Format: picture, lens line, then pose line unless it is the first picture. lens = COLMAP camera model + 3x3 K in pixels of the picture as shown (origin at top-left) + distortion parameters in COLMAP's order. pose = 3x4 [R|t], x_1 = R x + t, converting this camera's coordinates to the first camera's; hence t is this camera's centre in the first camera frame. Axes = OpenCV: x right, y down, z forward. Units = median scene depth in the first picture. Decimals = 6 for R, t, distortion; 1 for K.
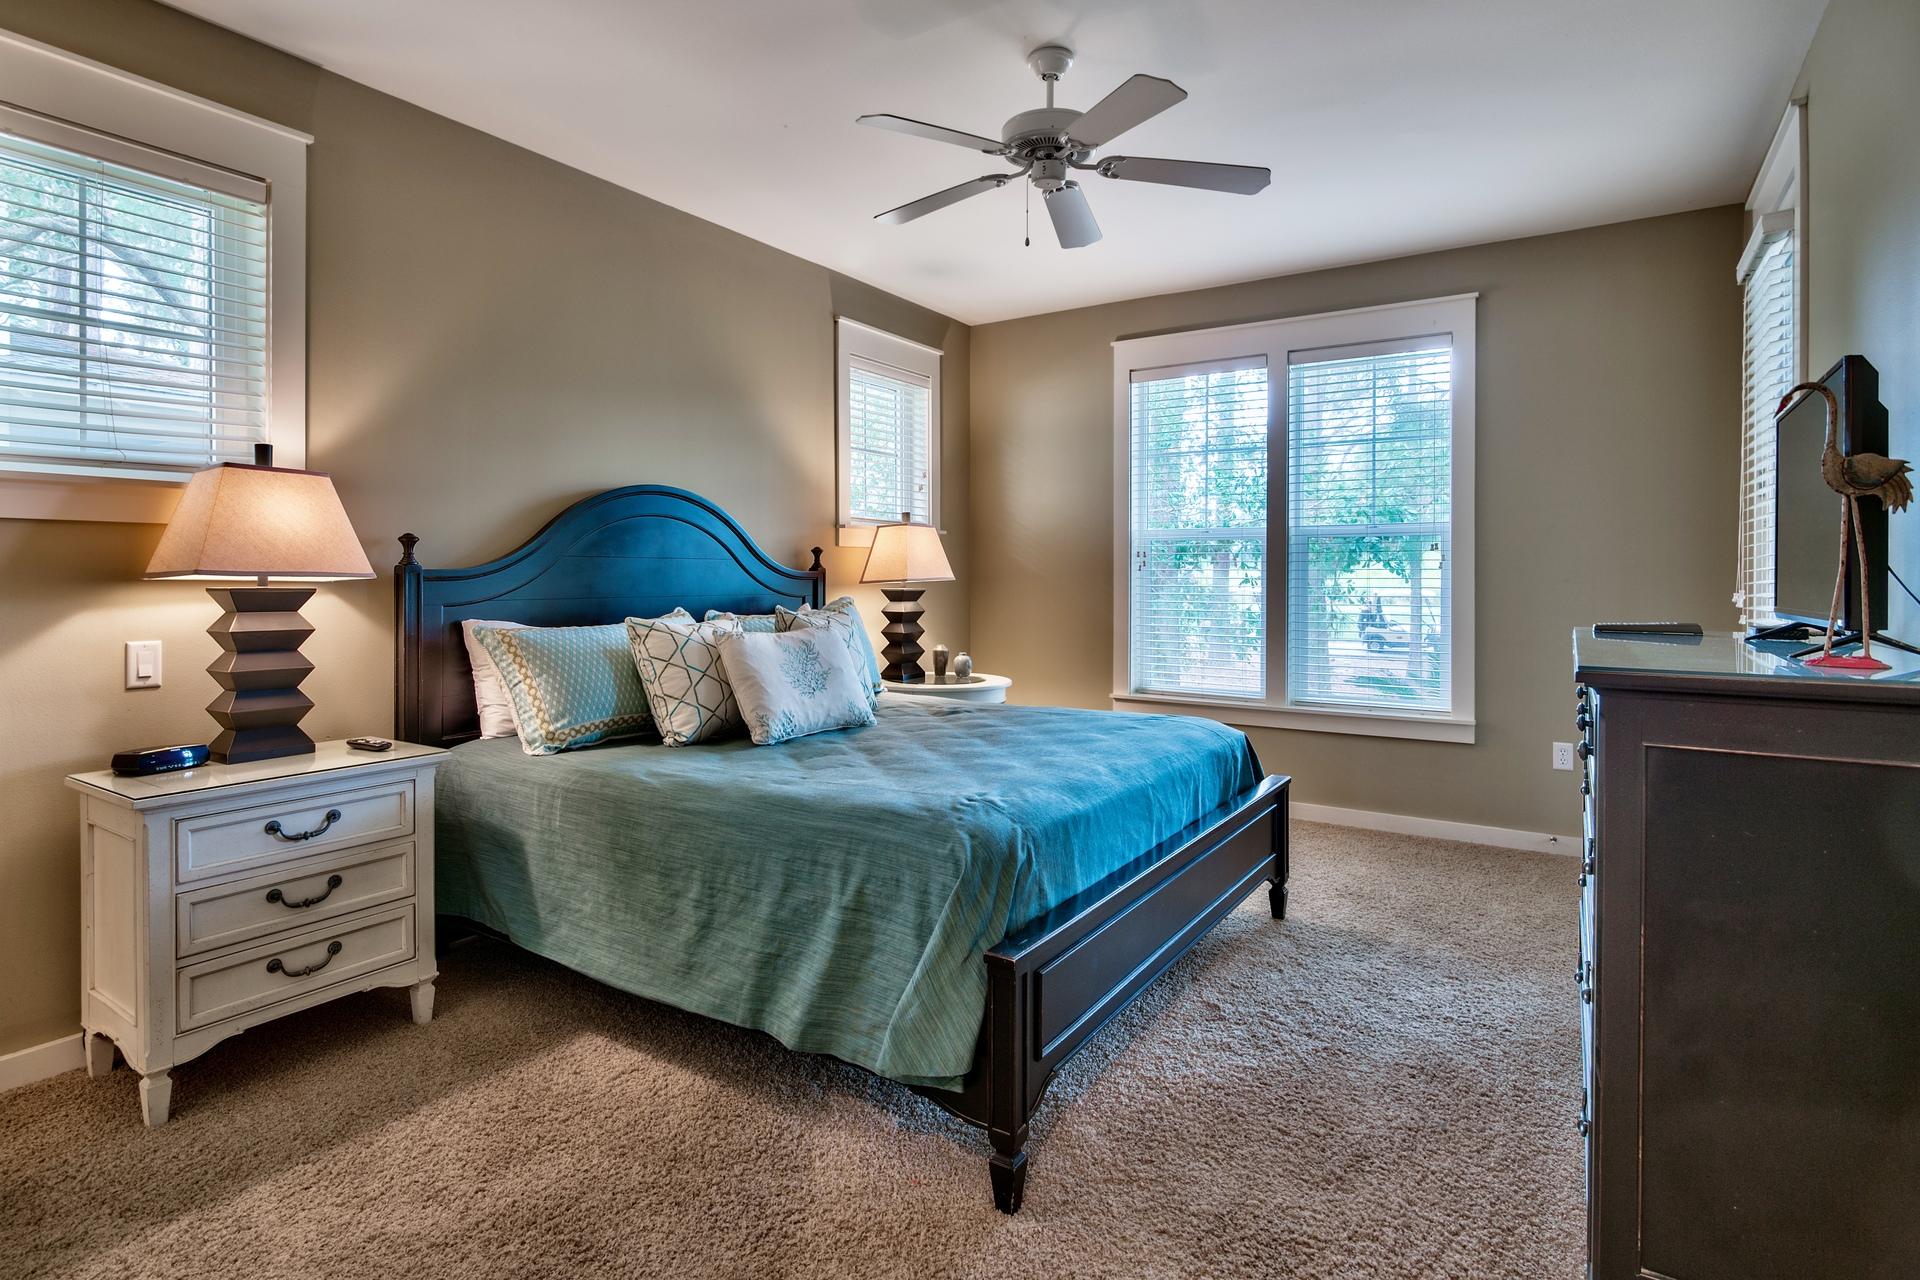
lens RADIAL K [[945.3, 0, 891.6], [0, 945.3, 584.9], [0, 0, 1]] dist [-0.002385, -0.001647]
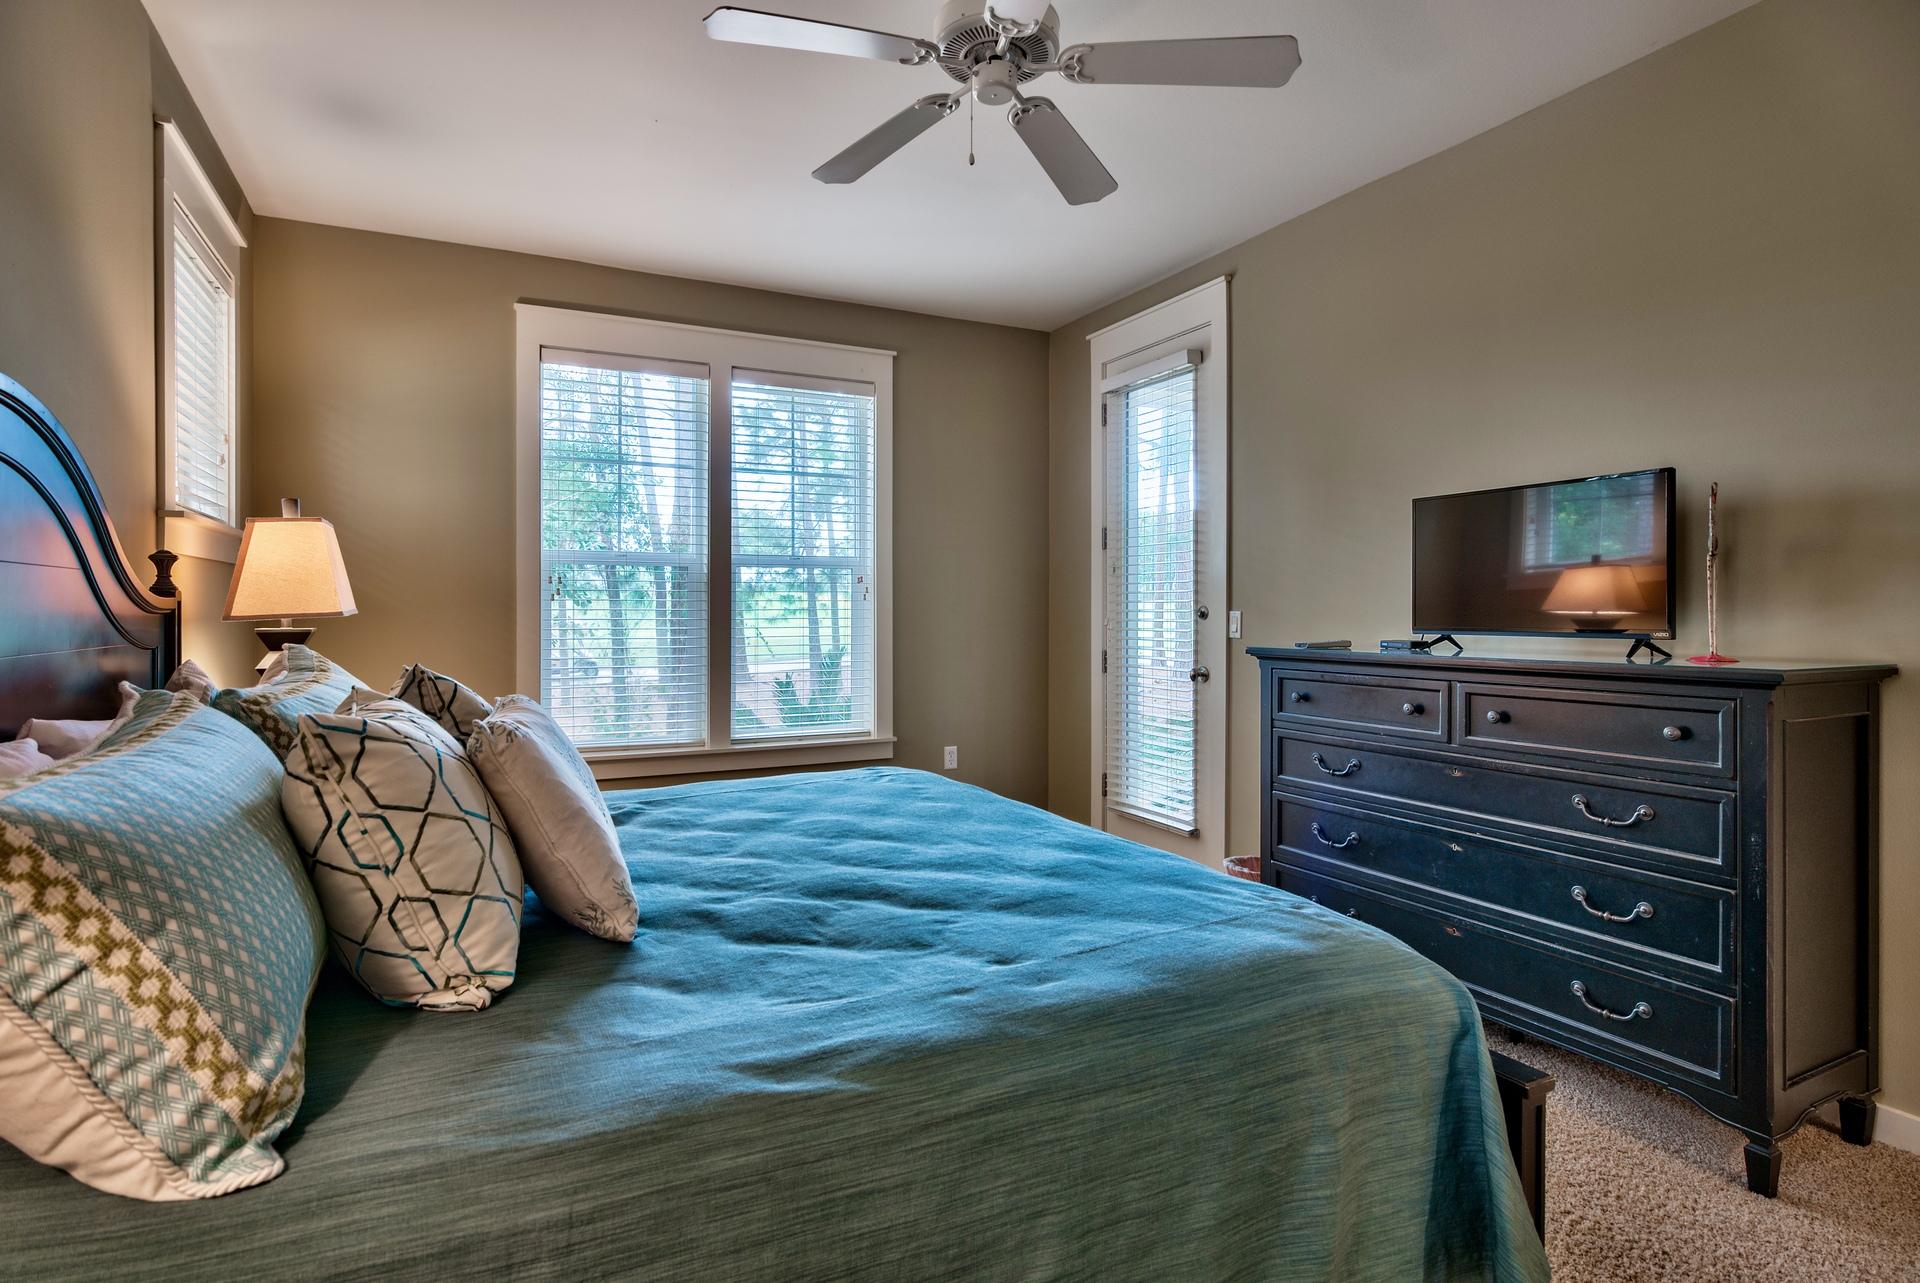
lens RADIAL K [[945.3, 0, 959.0], [0, 945.3, 614.2], [0, 0, 1]] dist [-0.002385, -0.001647]
pose [[0.512906, -0.007473, 0.858412, -0.470923], [0.010945, 0.999938, 0.002165, -0.003599], [-0.858375, 0.008284, 0.512956, 0.582682]]
